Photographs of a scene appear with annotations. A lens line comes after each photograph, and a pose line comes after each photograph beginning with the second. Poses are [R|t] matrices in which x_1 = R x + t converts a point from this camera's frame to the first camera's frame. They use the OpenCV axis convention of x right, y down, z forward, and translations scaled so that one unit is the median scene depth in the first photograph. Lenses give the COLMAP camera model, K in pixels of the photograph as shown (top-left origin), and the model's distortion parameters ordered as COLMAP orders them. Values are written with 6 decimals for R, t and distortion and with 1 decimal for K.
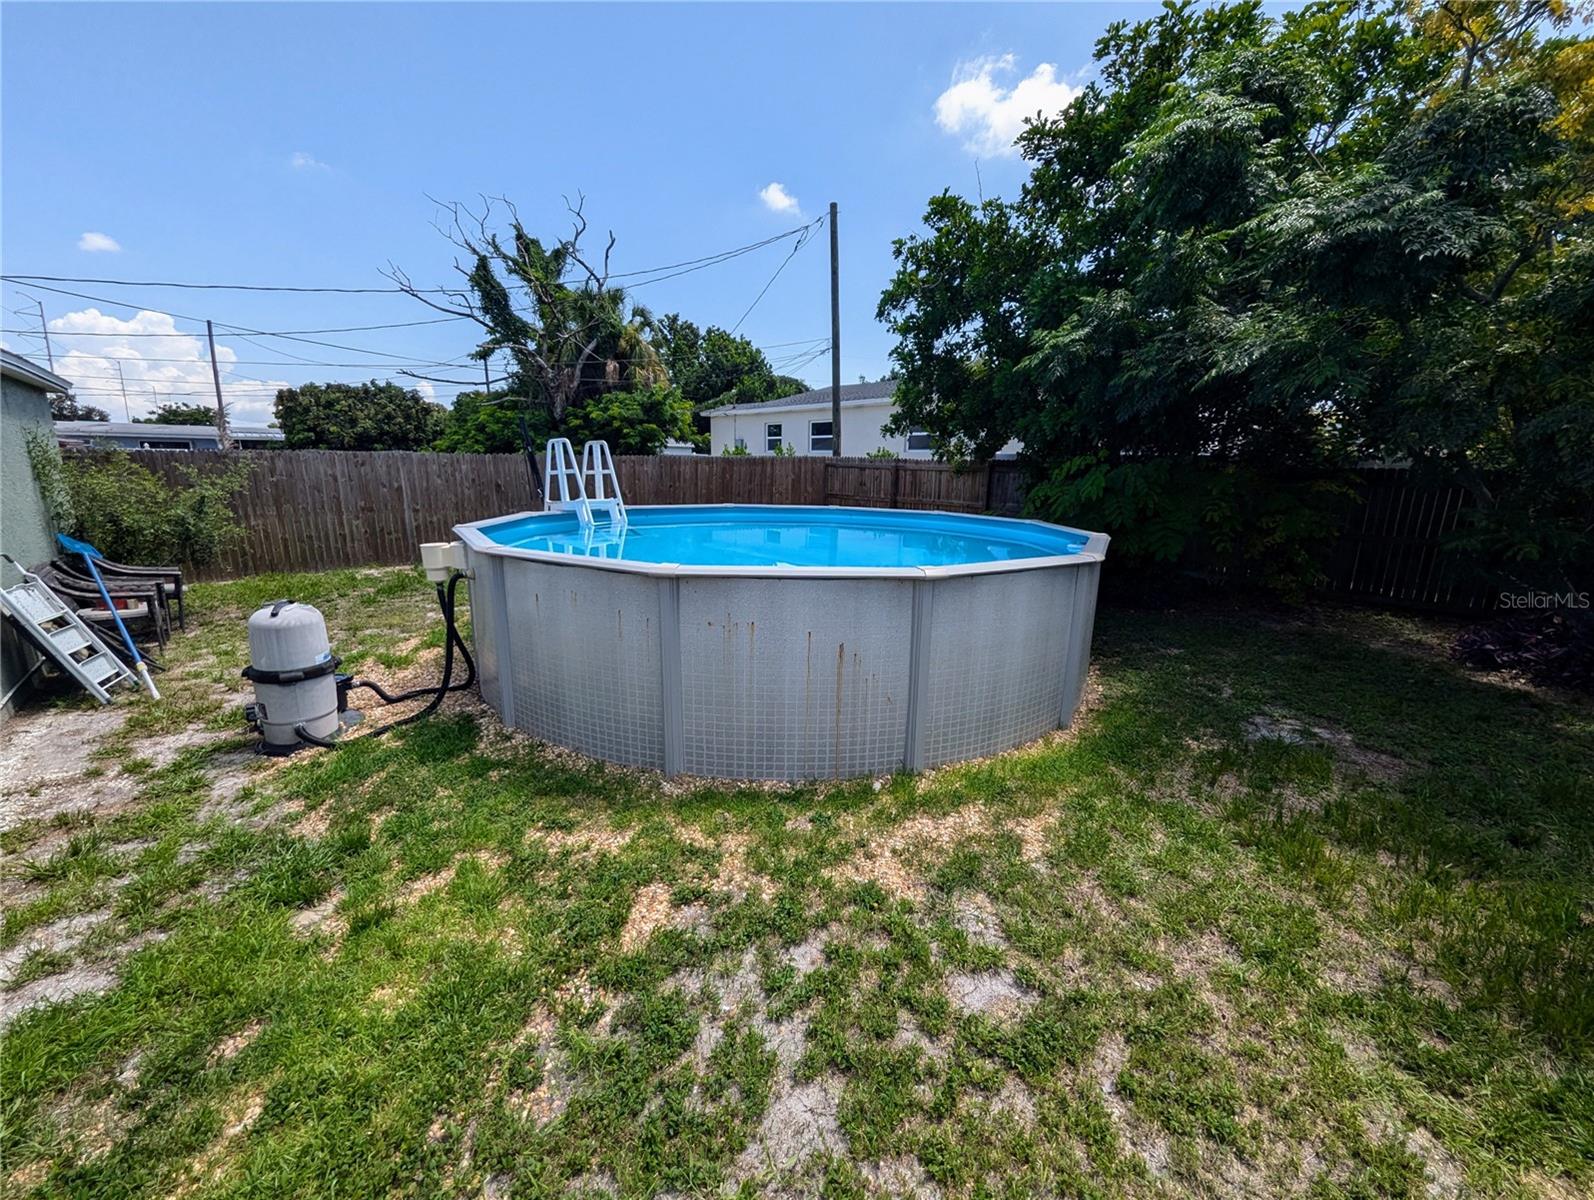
lens RADIAL K [[642.9, 0, 797.0], [0, 642.9, 600.0], [0, 0, 1]] dist [0.000722, -0.004435]
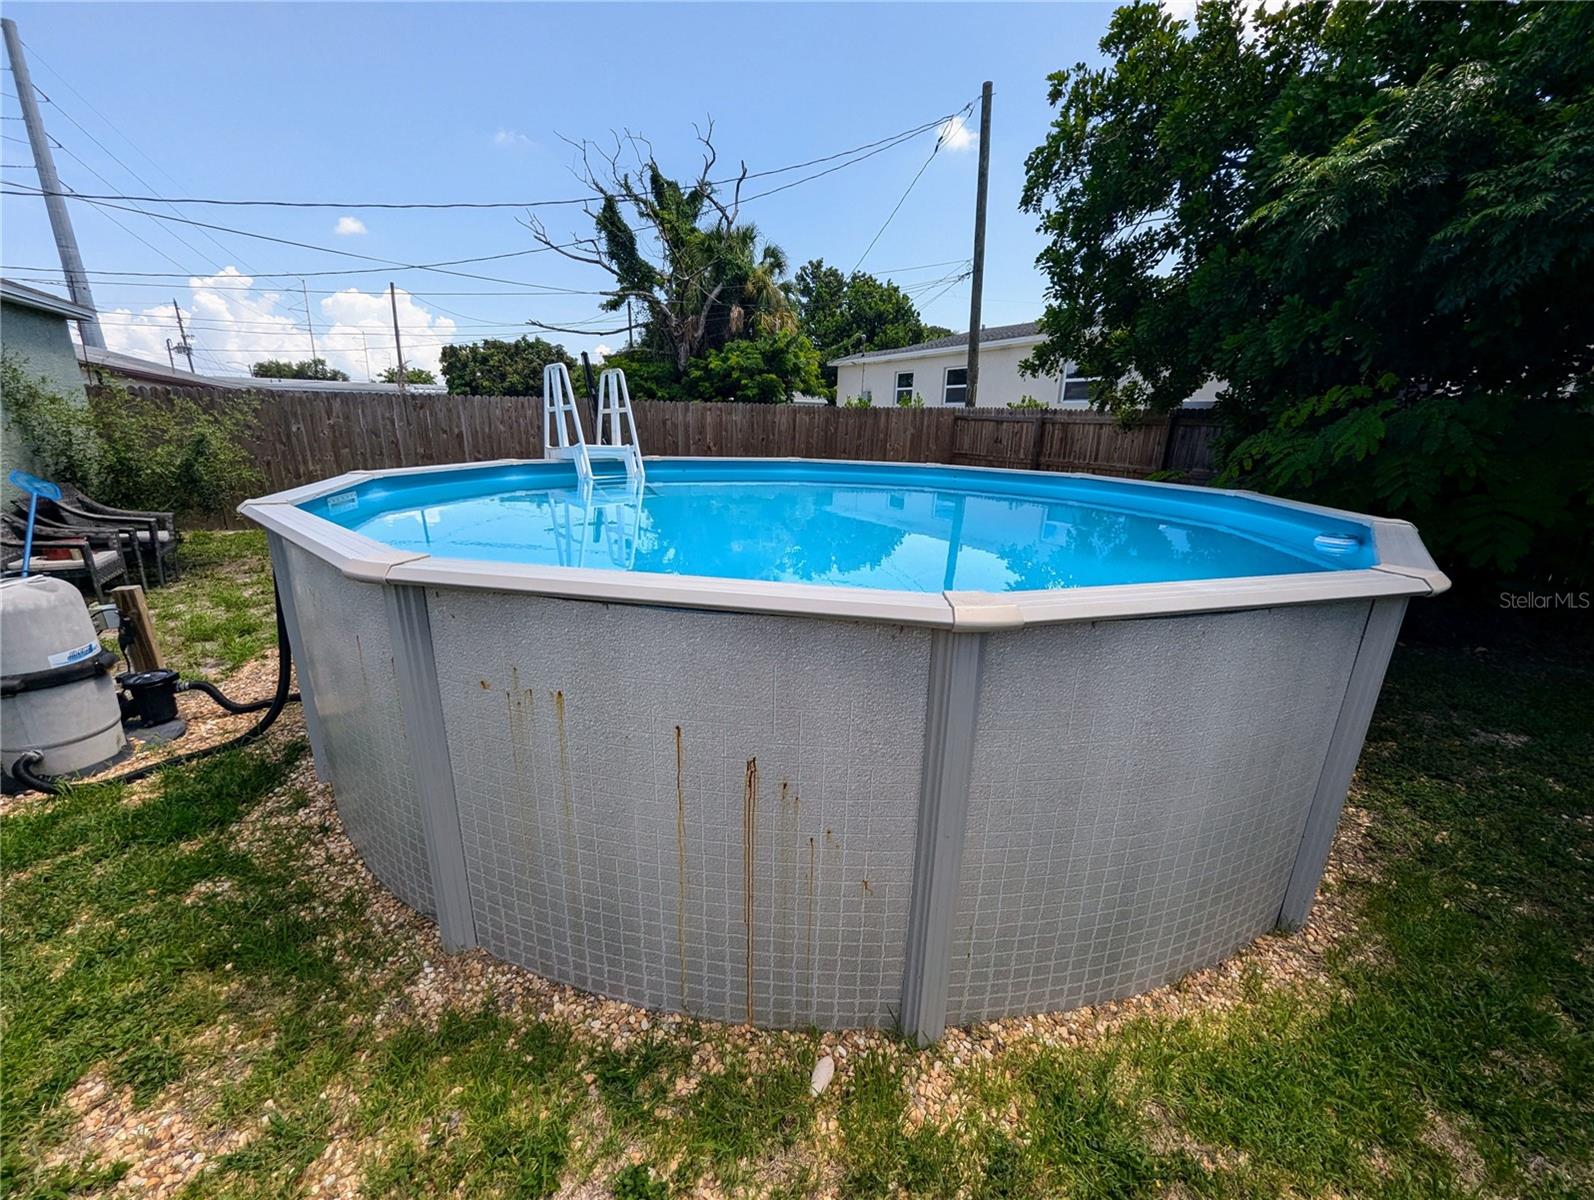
lens RADIAL K [[633.4, 0, 797.0], [0, 633.4, 600.0], [0, 0, 1]] dist [0.002830, -0.000182]
pose [[0.972391, 0.070256, -0.222529, 0.035569], [-0.057104, 0.996250, 0.065004, -0.013047], [0.226262, -0.050502, 0.972756, 0.113526]]
